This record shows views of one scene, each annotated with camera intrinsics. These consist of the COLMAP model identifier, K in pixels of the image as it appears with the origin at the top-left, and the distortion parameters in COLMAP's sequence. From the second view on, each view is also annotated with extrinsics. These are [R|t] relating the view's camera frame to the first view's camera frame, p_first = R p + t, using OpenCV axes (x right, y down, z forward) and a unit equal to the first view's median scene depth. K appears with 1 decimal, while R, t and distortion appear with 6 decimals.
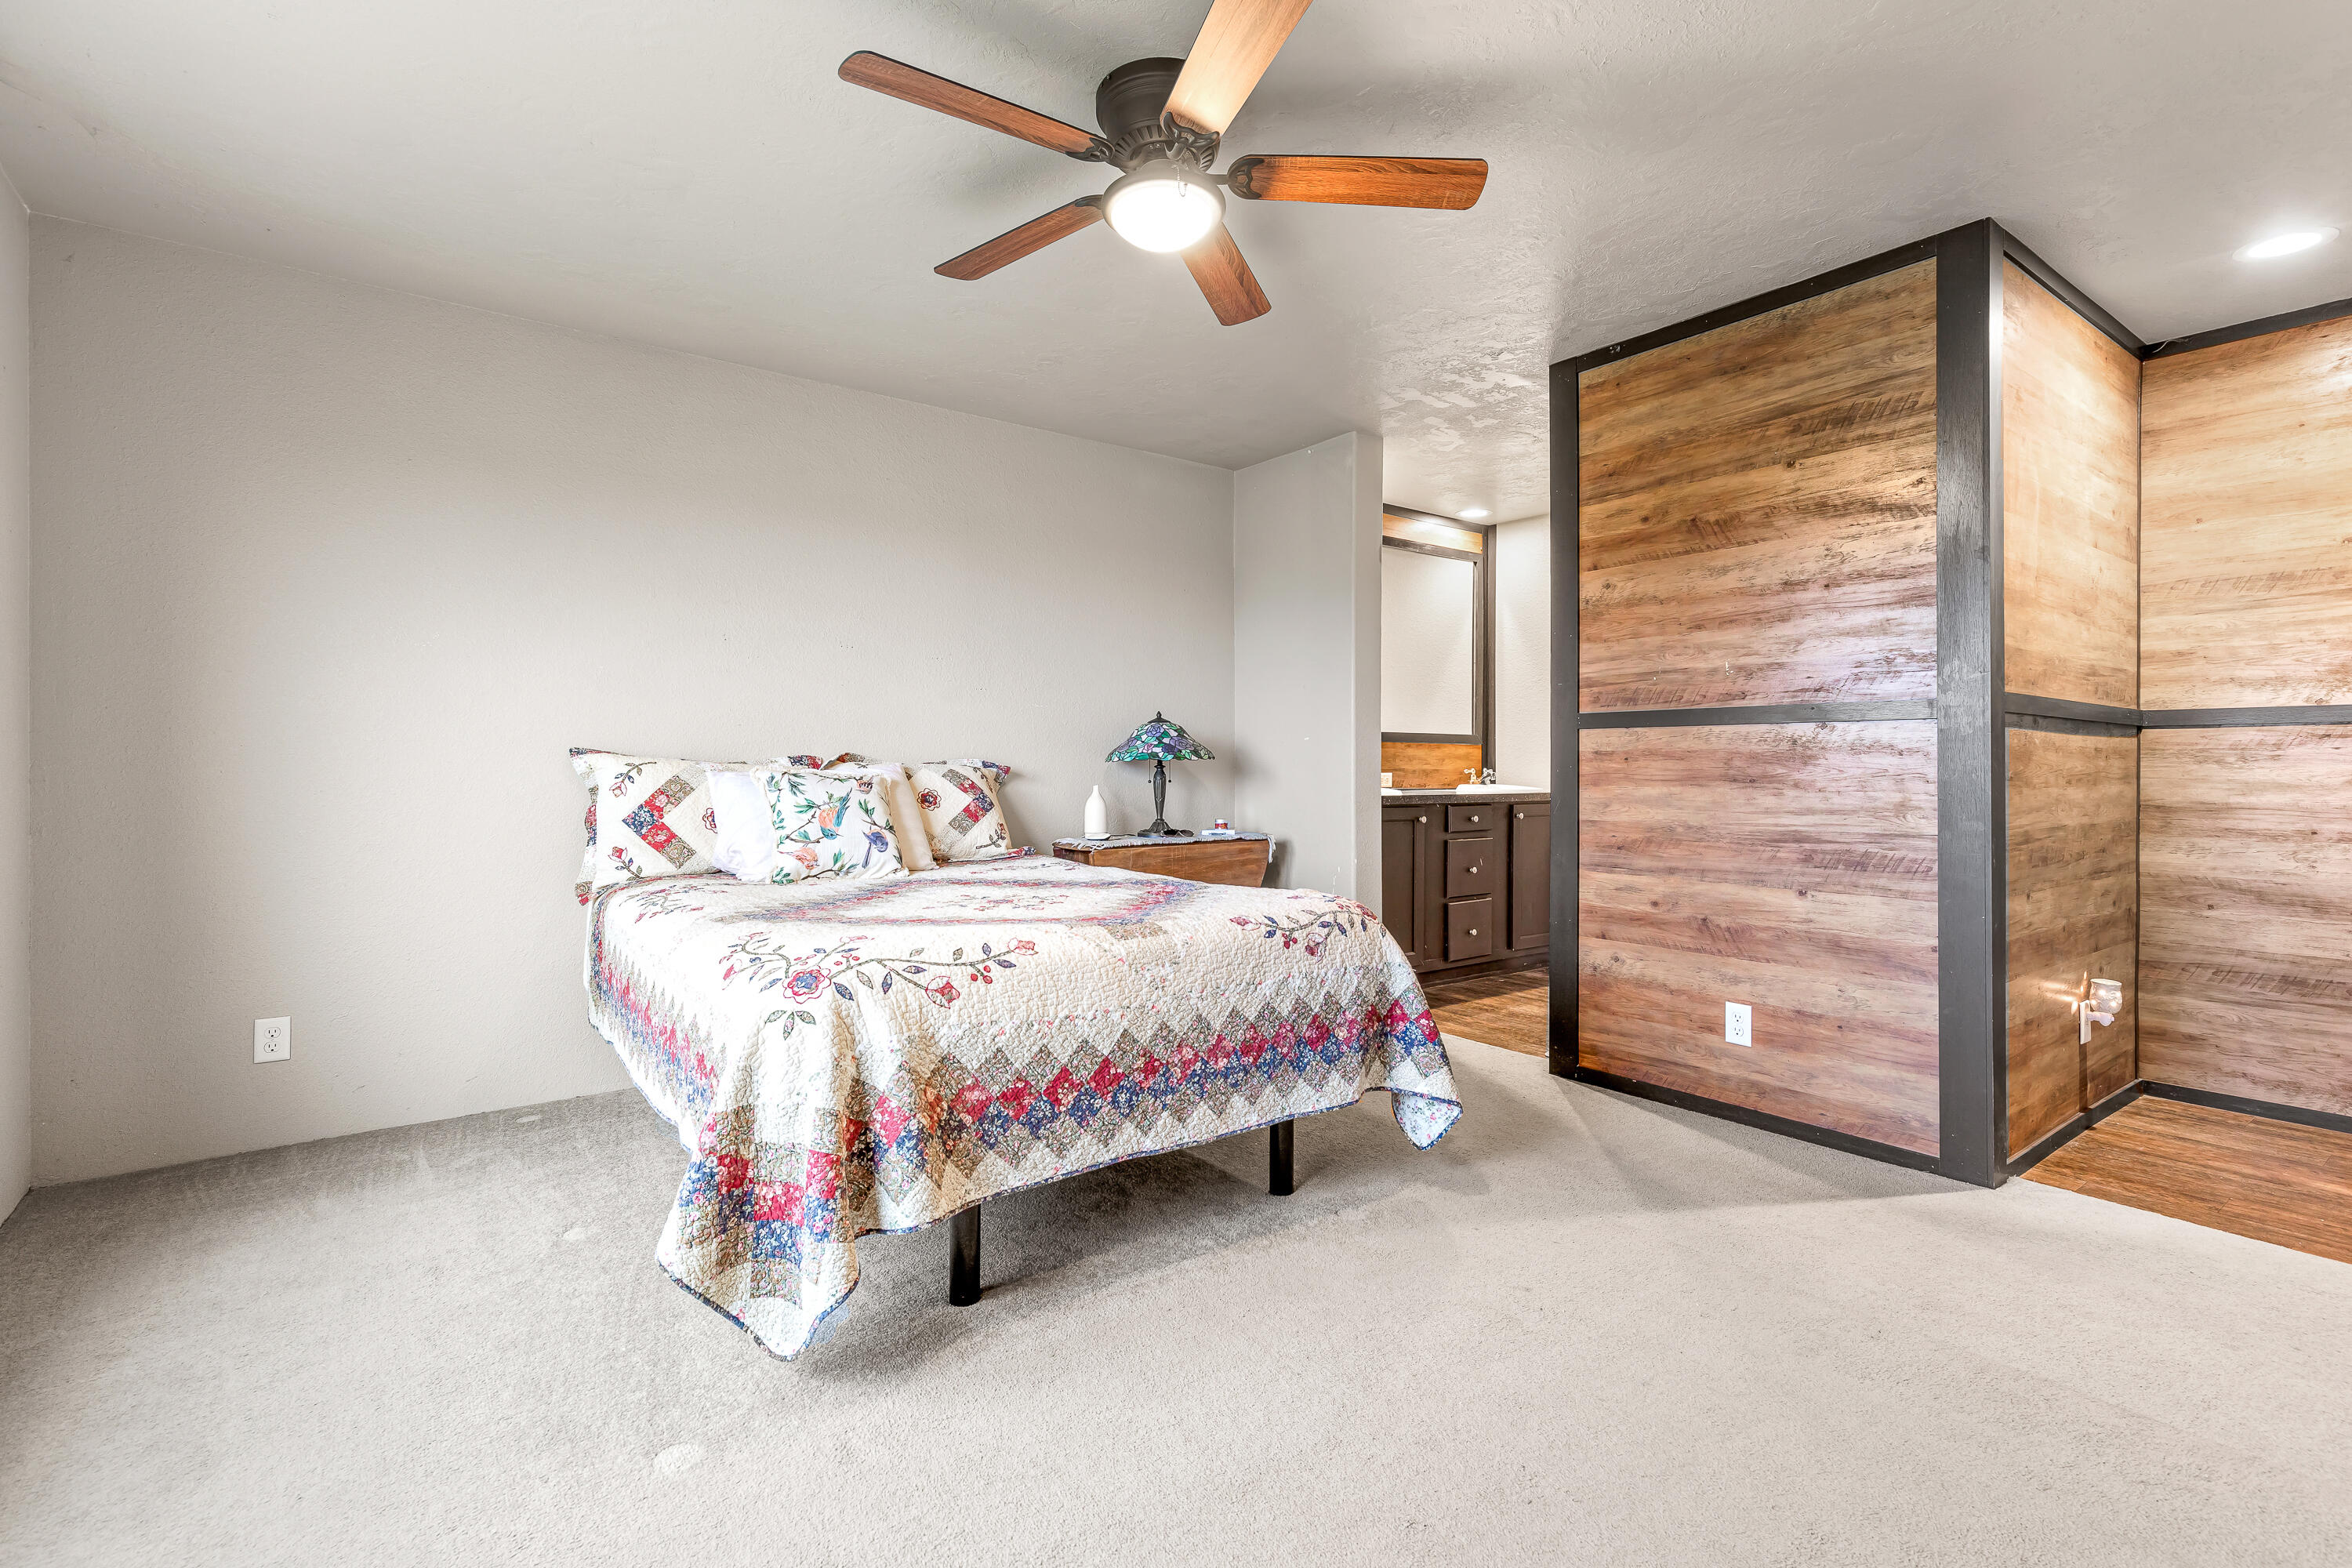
lens RADIAL K [[1073.6, 0, 1185.5], [0, 1073.6, 767.8], [0, 0, 1]] dist [0.007676, -0.001310]
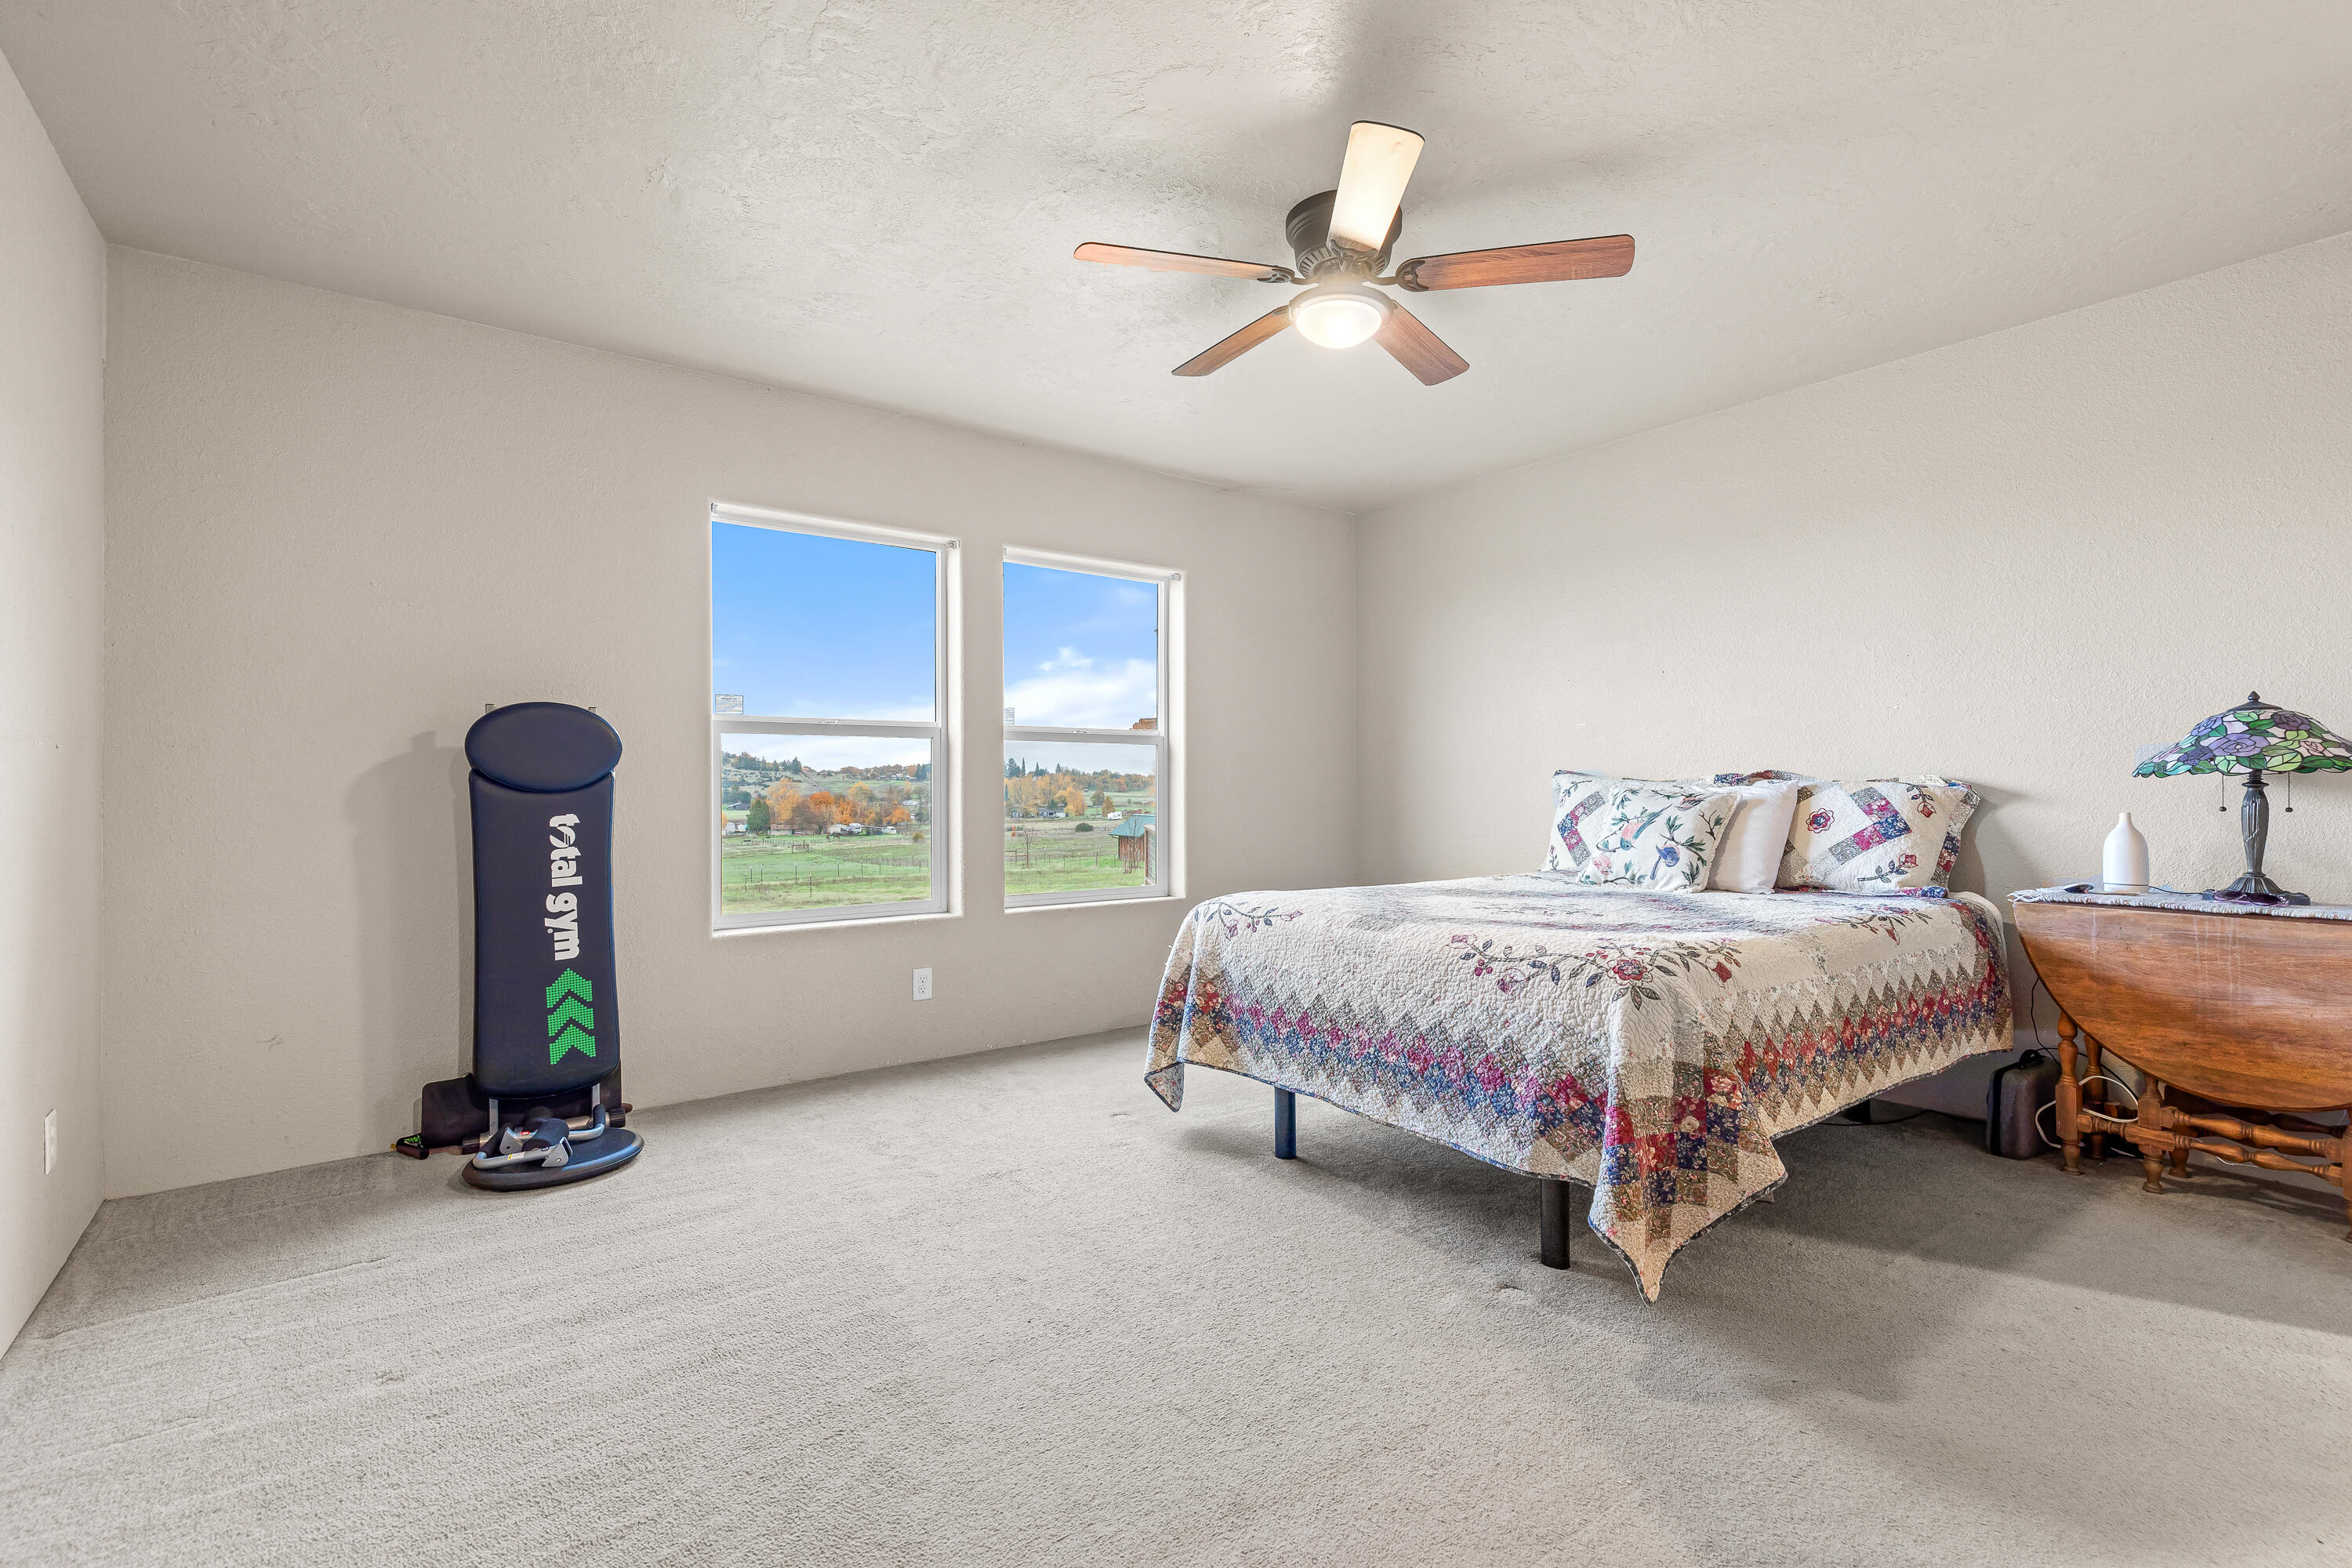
lens RADIAL K [[1073.6, 0, 1191.0], [0, 1073.6, 788.9], [0, 0, 1]] dist [0.007676, -0.001310]
pose [[-0.005078, 0.003376, -0.999981, 1.047456], [-0.001571, 0.999993, 0.003384, 0.000848], [0.999986, 0.001588, -0.005073, 0.755128]]
